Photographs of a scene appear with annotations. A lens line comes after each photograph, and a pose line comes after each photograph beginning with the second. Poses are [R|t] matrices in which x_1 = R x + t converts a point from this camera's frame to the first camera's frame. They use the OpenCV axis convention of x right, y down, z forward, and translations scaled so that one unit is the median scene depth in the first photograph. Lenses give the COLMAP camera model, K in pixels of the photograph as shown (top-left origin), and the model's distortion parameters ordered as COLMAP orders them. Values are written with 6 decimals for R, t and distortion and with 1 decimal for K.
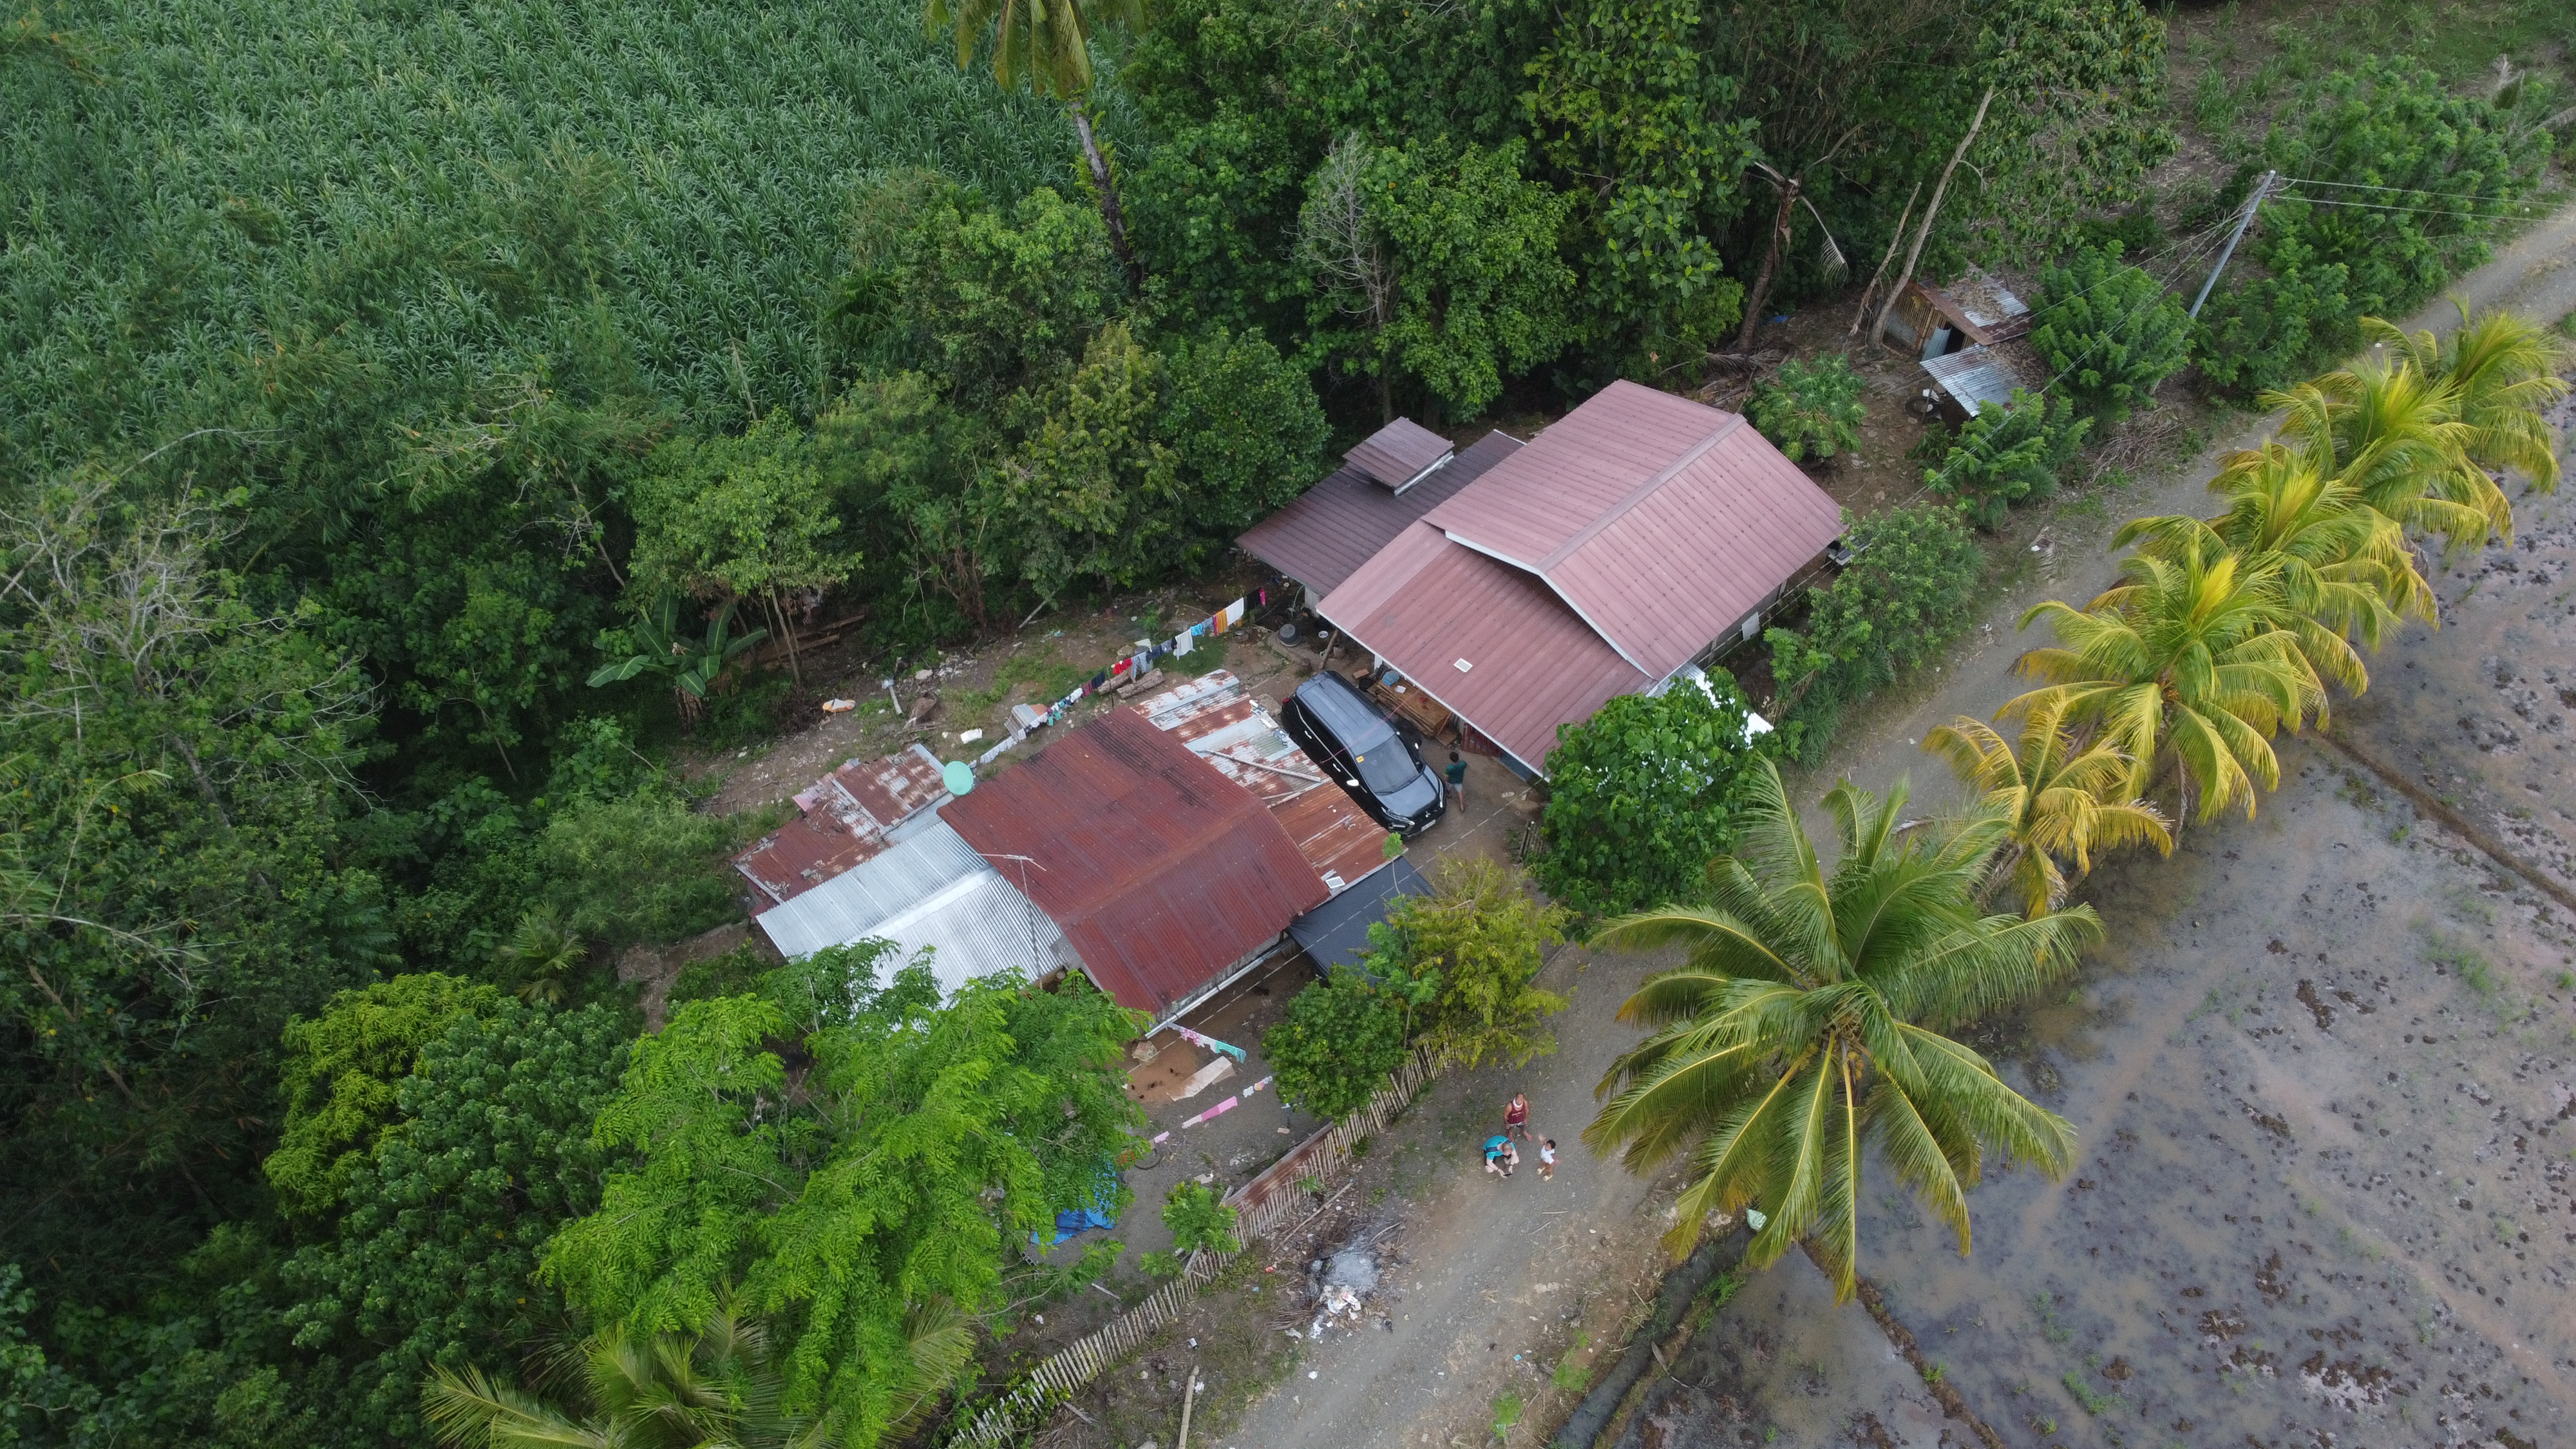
lens RADIAL K [[1970.4, 0, 1291.3], [0, 1970.4, 722.0], [0, 0, 1]] dist [0.009859, -0.017205]
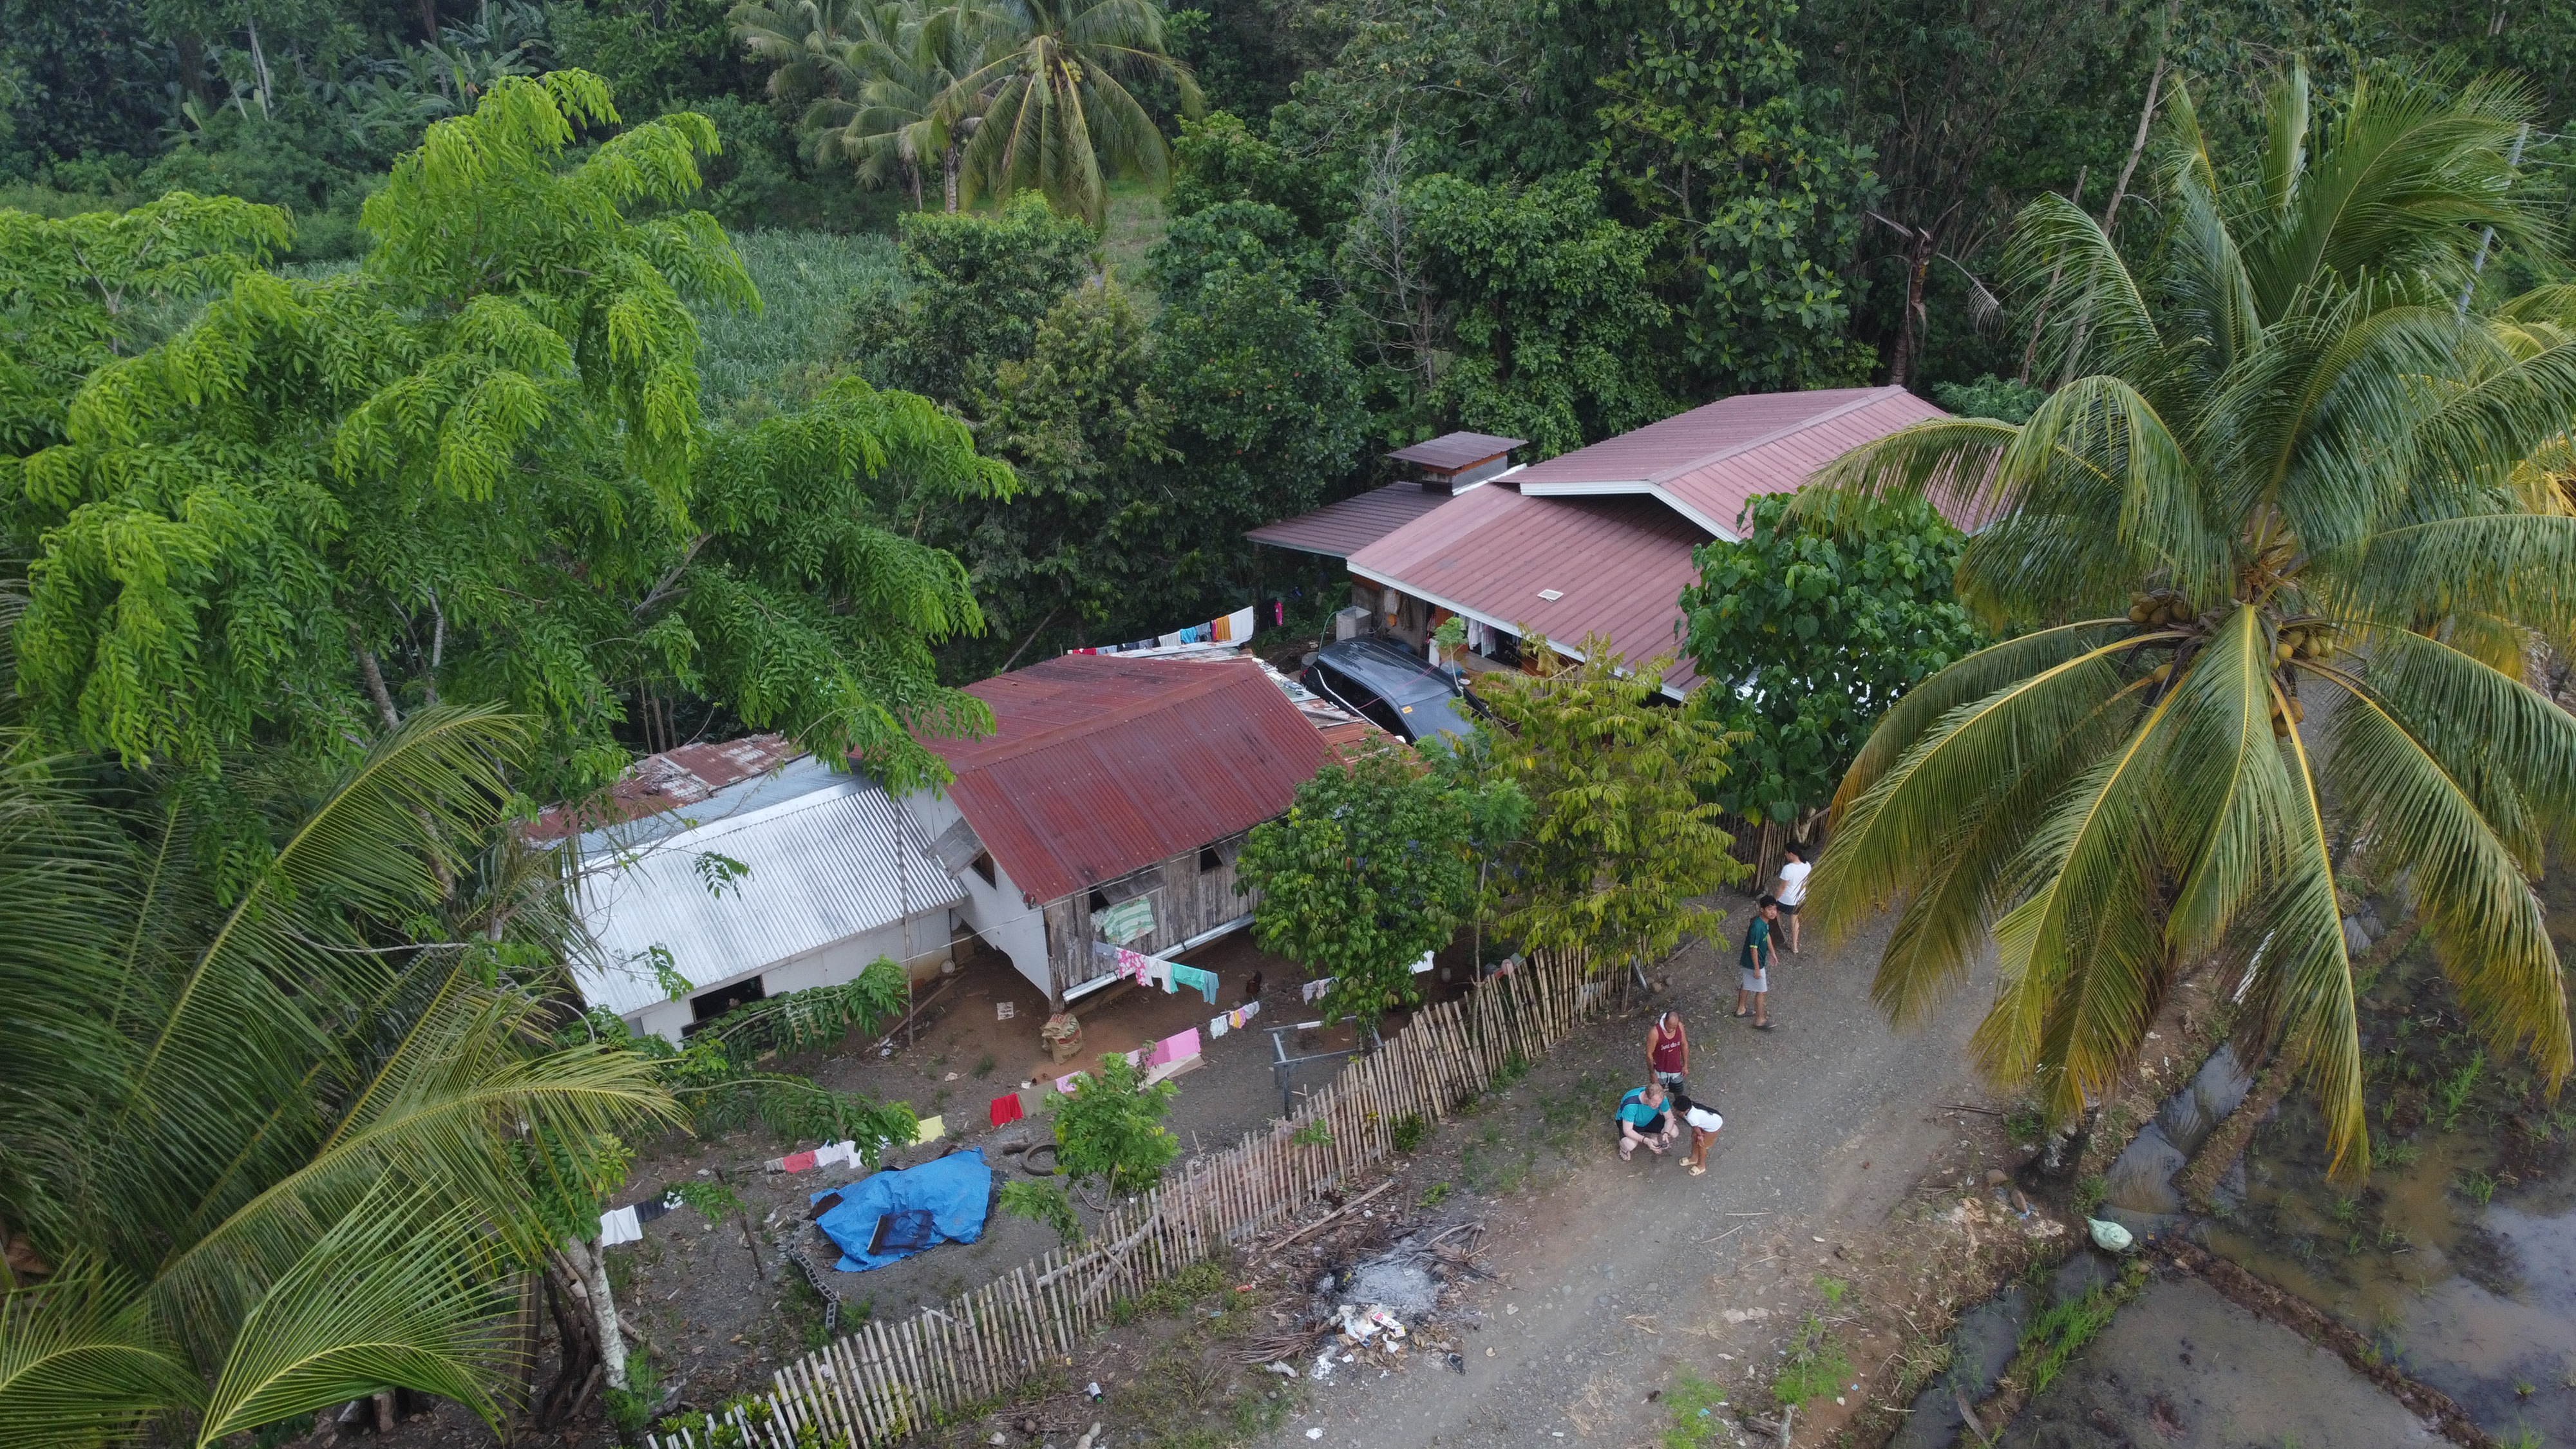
lens RADIAL K [[1970.4, 0, 1290.0], [0, 1970.4, 722.3], [0, 0, 1]] dist [0.009859, -0.017205]
pose [[0.999298, 0.002968, -0.037344, 0.018736], [-0.018242, 0.909237, -0.415878, 0.300184], [0.032721, 0.416267, 0.908653, 0.350910]]
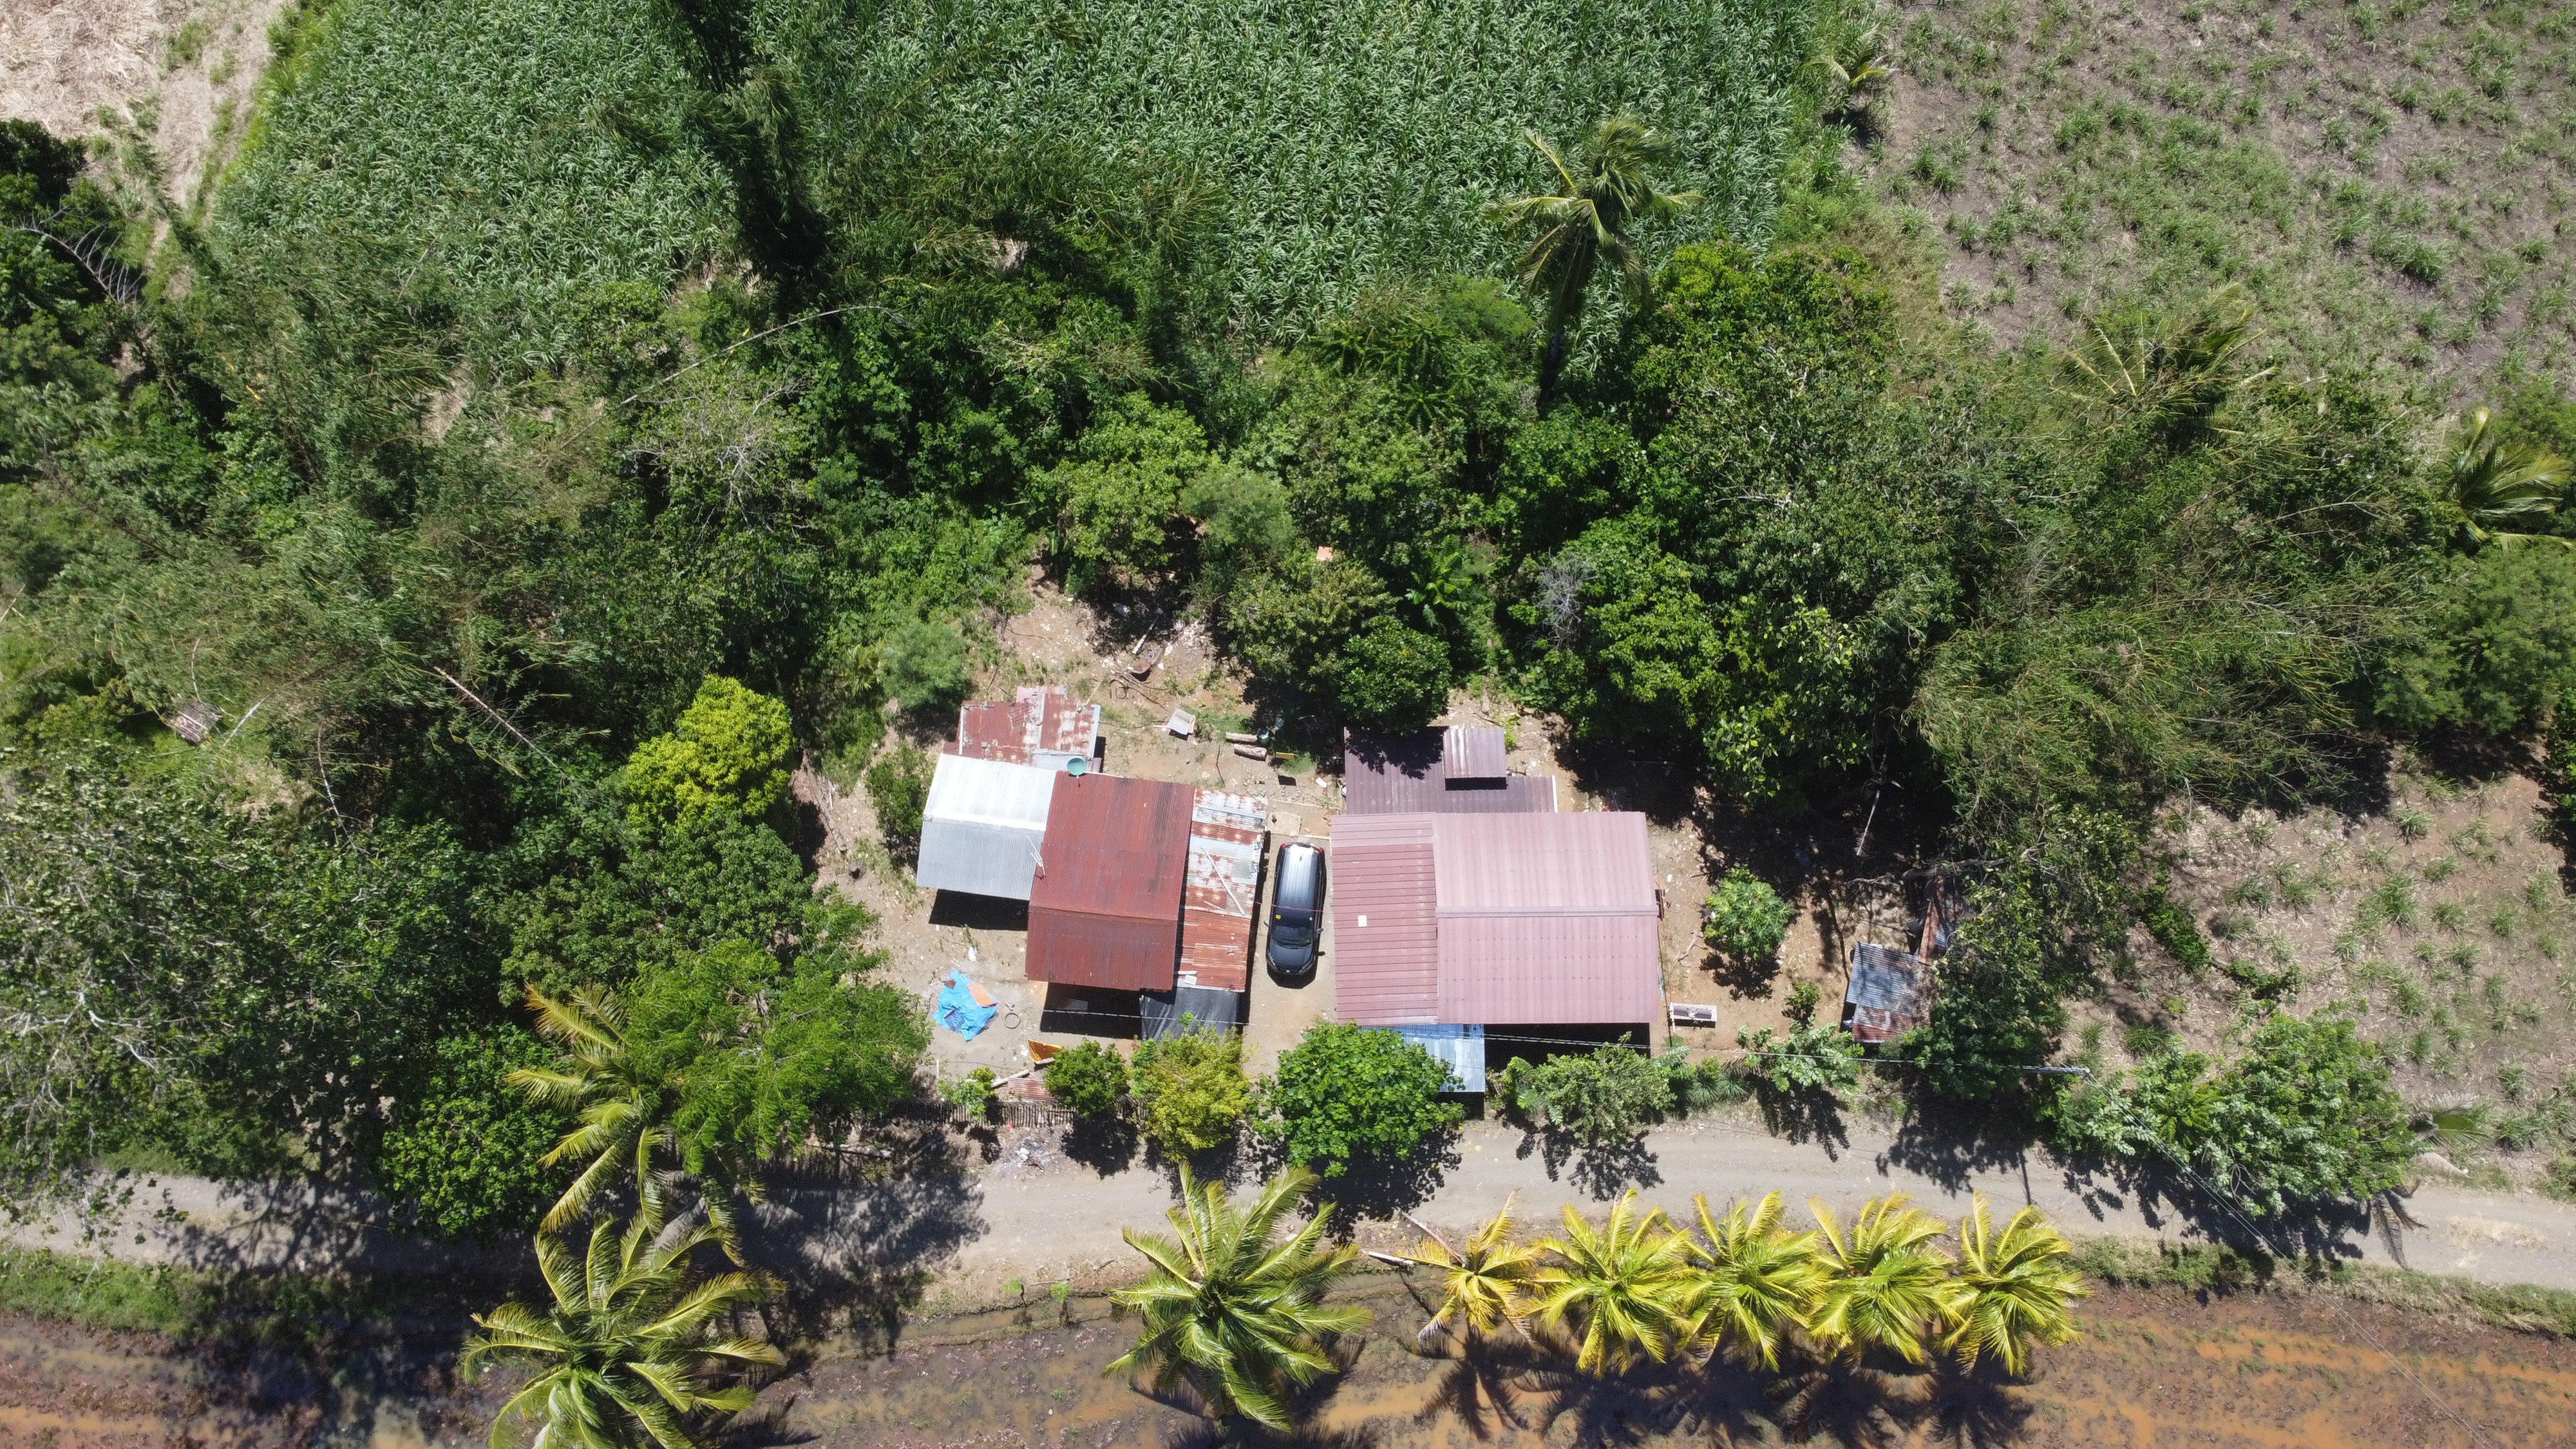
lens RADIAL K [[1970.4, 0, 1284.4], [0, 1970.4, 708.9], [0, 0, 1]] dist [0.009859, -0.017205]
pose [[0.723766, 0.666905, -0.177202, 0.209773], [-0.533799, 0.703844, 0.468682, -0.849058], [0.437289, -0.244626, 0.865411, -0.319102]]
